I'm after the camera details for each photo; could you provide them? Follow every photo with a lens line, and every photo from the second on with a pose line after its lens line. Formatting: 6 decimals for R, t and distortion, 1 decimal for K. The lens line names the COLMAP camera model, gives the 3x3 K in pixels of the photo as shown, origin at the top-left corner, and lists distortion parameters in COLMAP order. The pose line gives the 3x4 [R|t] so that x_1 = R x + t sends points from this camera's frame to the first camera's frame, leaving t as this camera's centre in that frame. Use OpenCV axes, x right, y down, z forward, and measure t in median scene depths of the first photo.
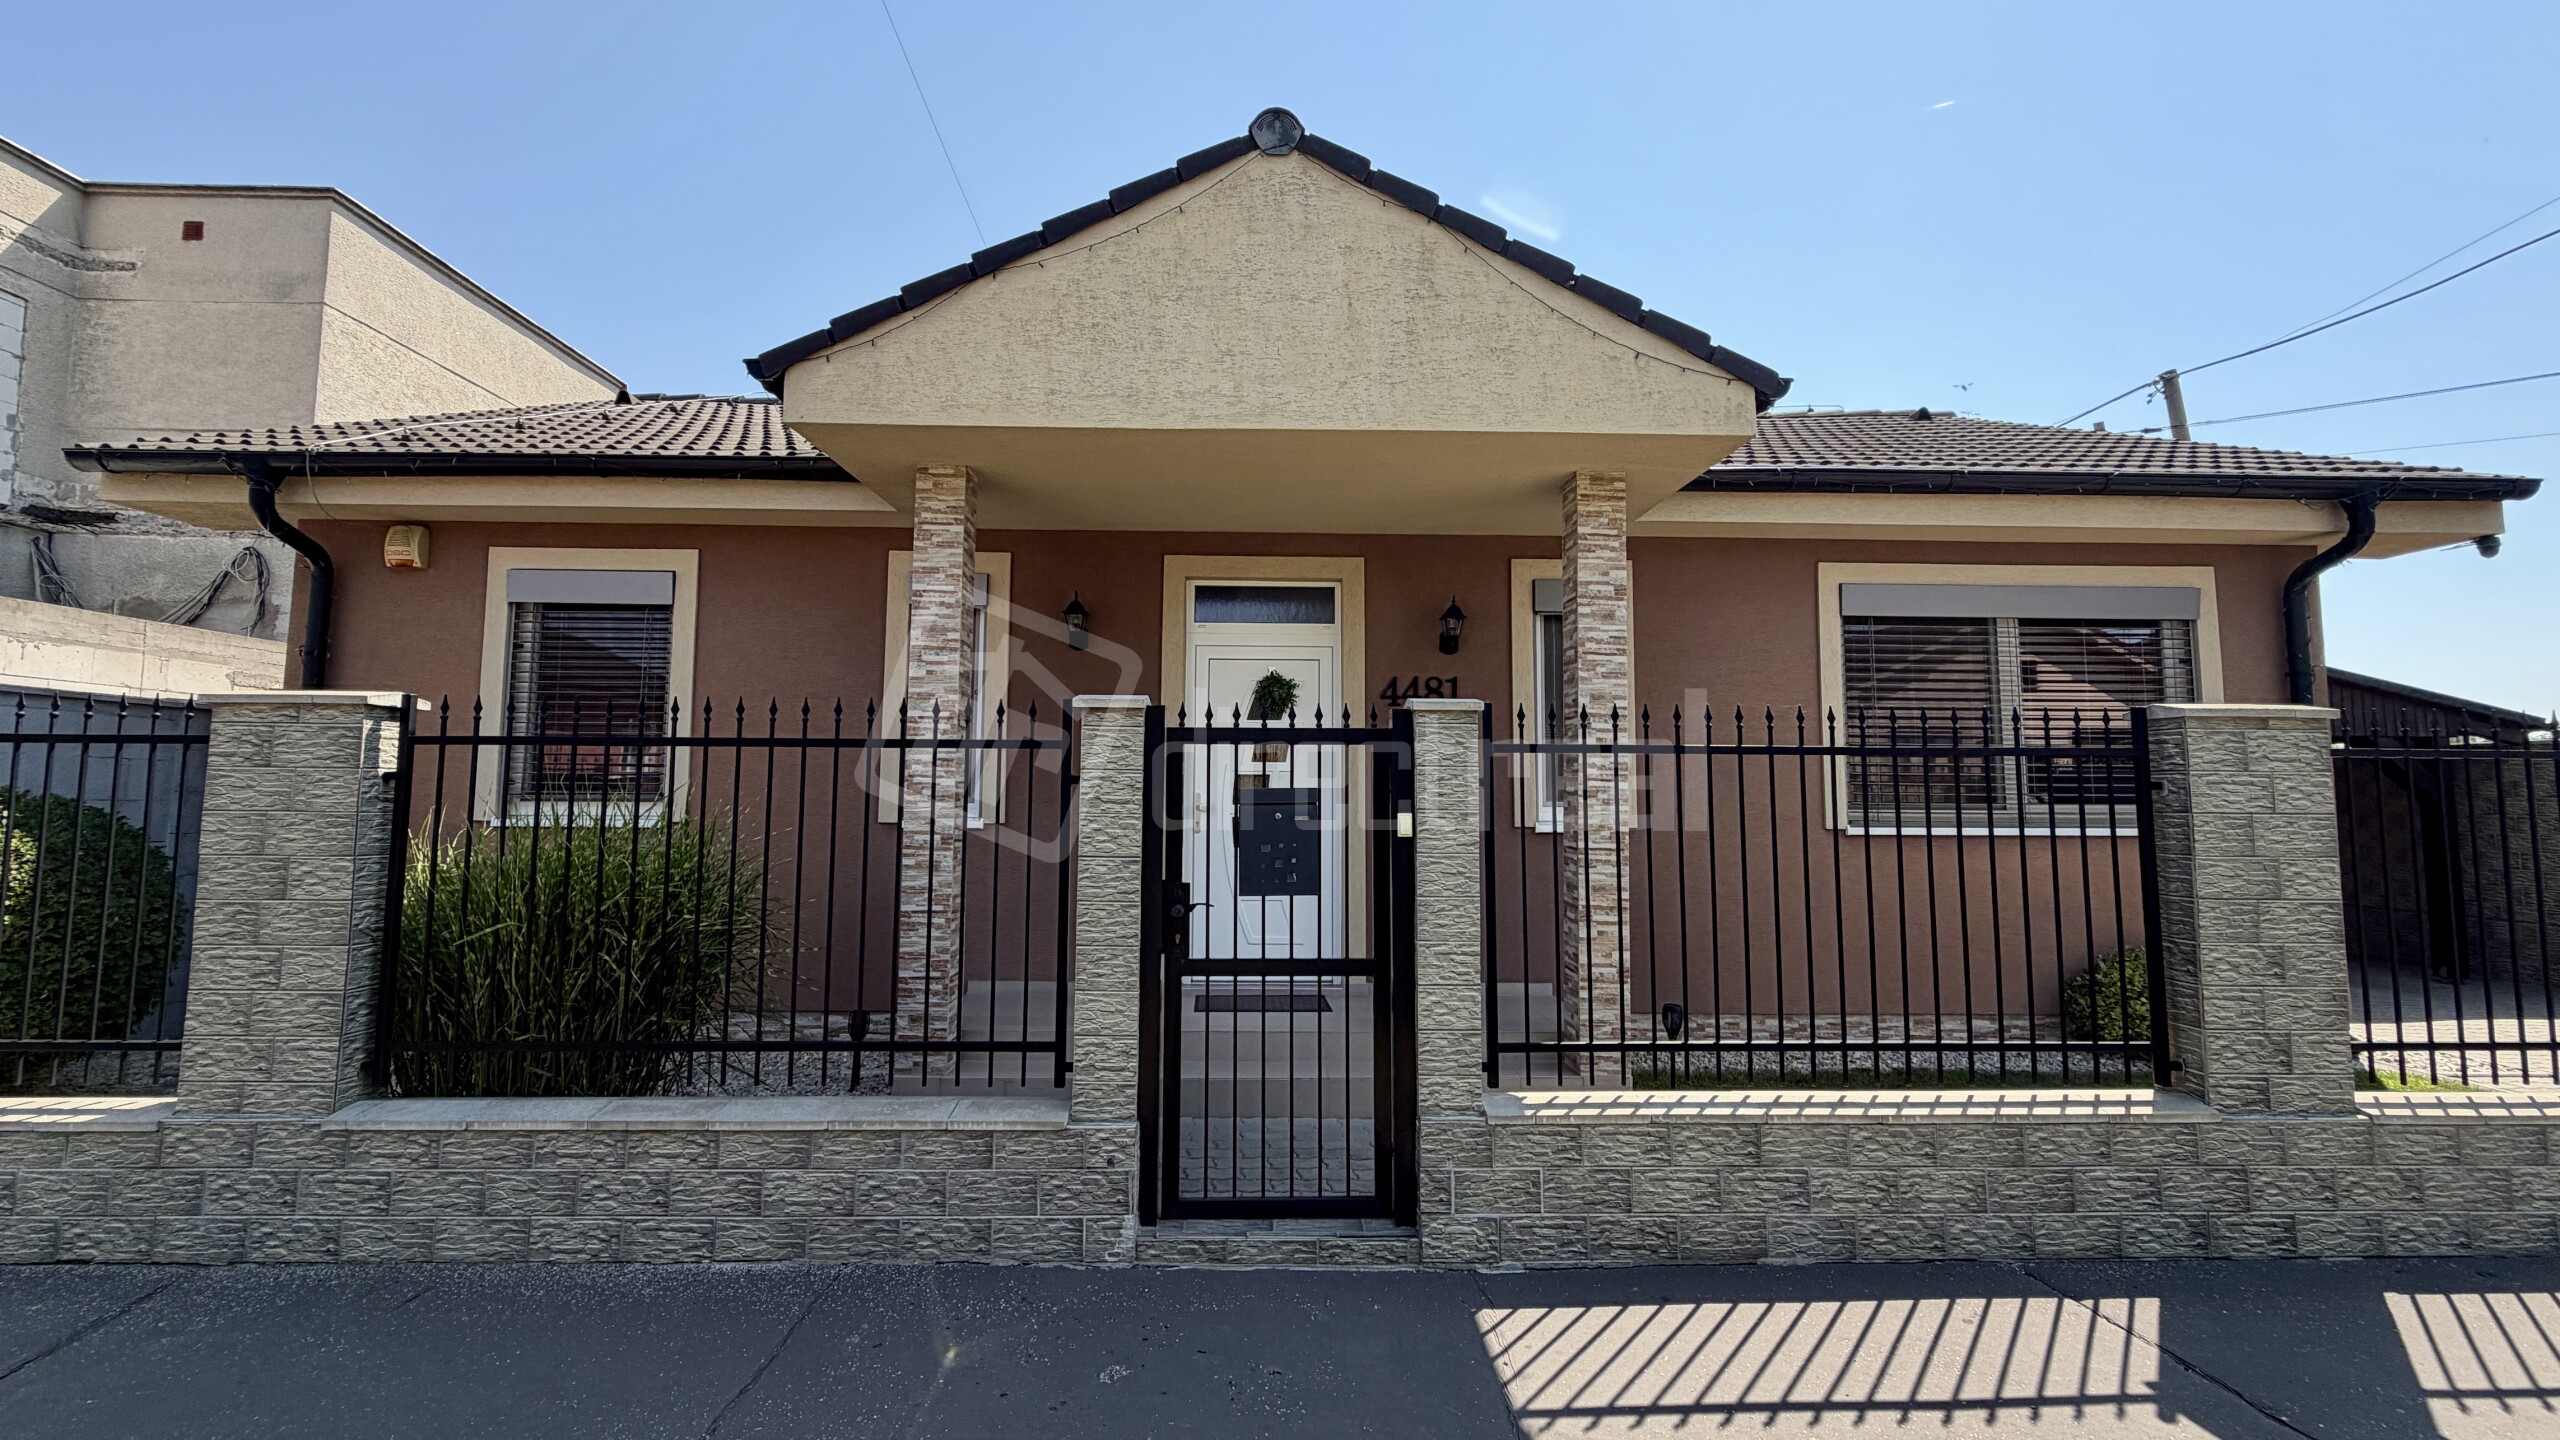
lens RADIAL K [[1027.4, 0, 1275.4], [0, 1027.4, 712.5], [0, 0, 1]] dist [-0.001902, 0.000593]
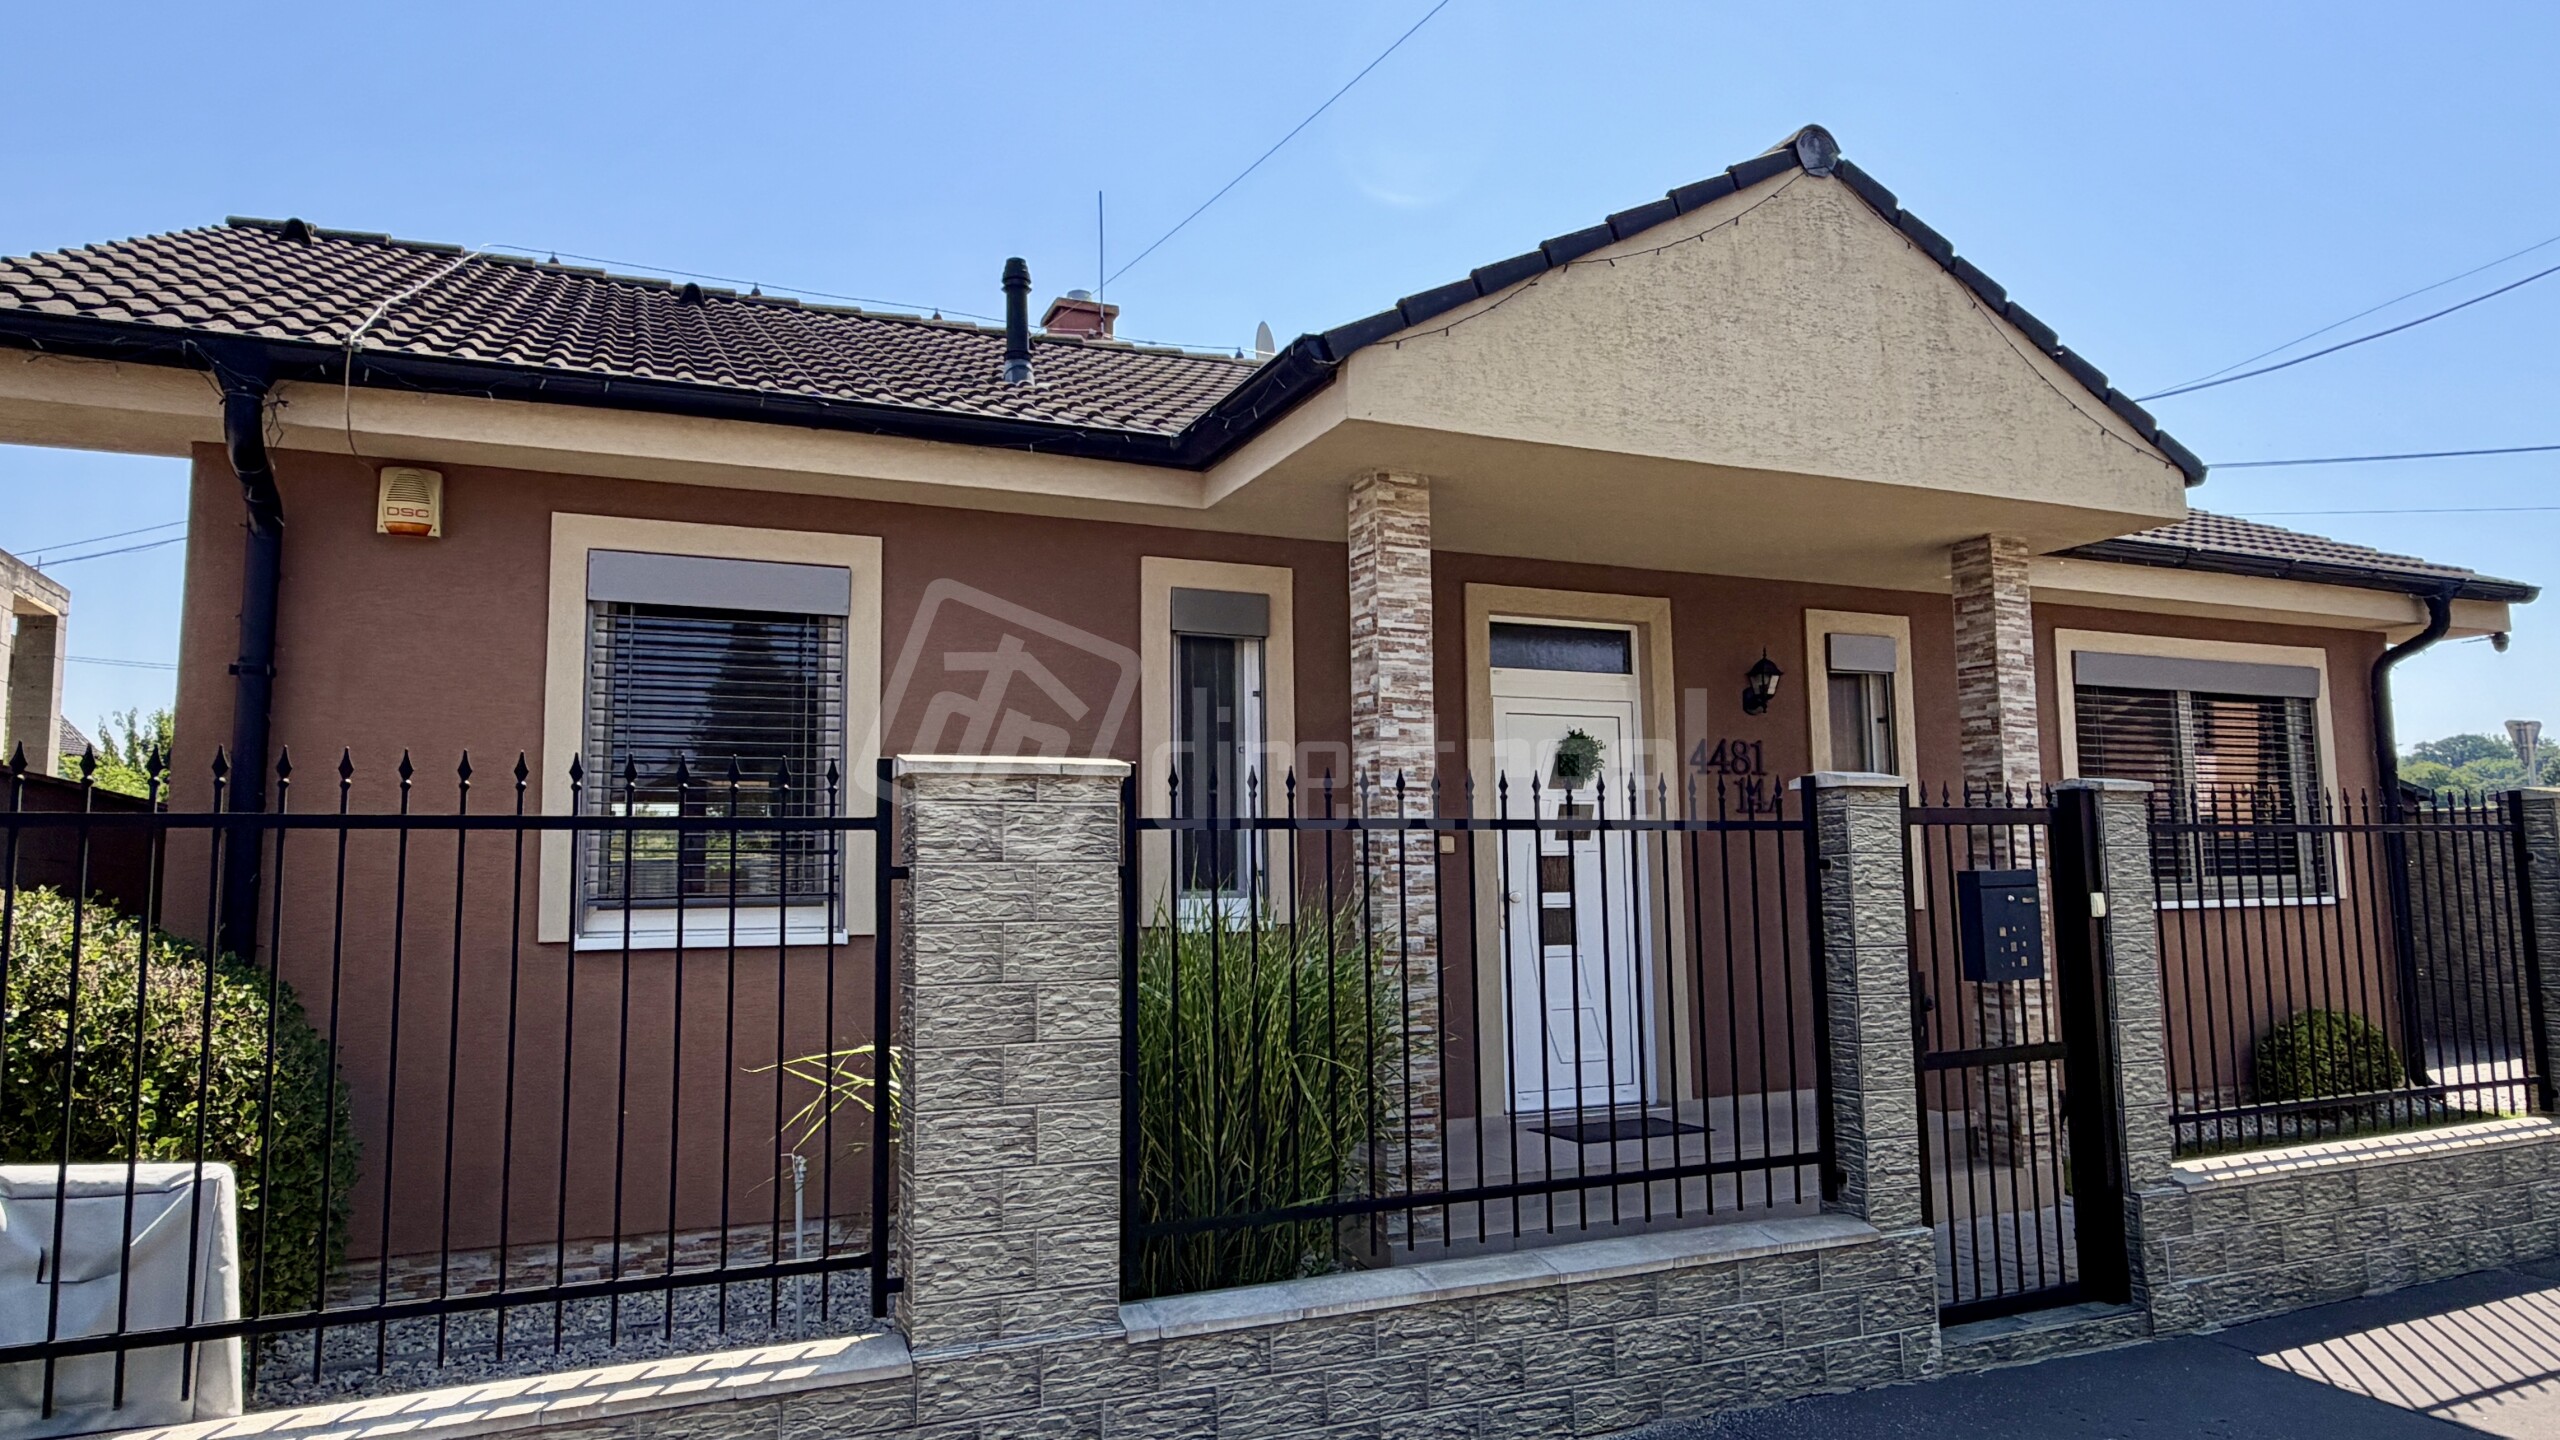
lens RADIAL K [[1523.3, 0, 1275.2], [0, 1523.3, 720.0], [0, 0, 1]] dist [-0.002873, -0.000642]
pose [[0.926312, 0.022429, 0.376089, -0.946141], [-0.013452, 0.999559, -0.026479, -0.016833], [-0.376517, 0.019469, 0.926205, -0.063481]]
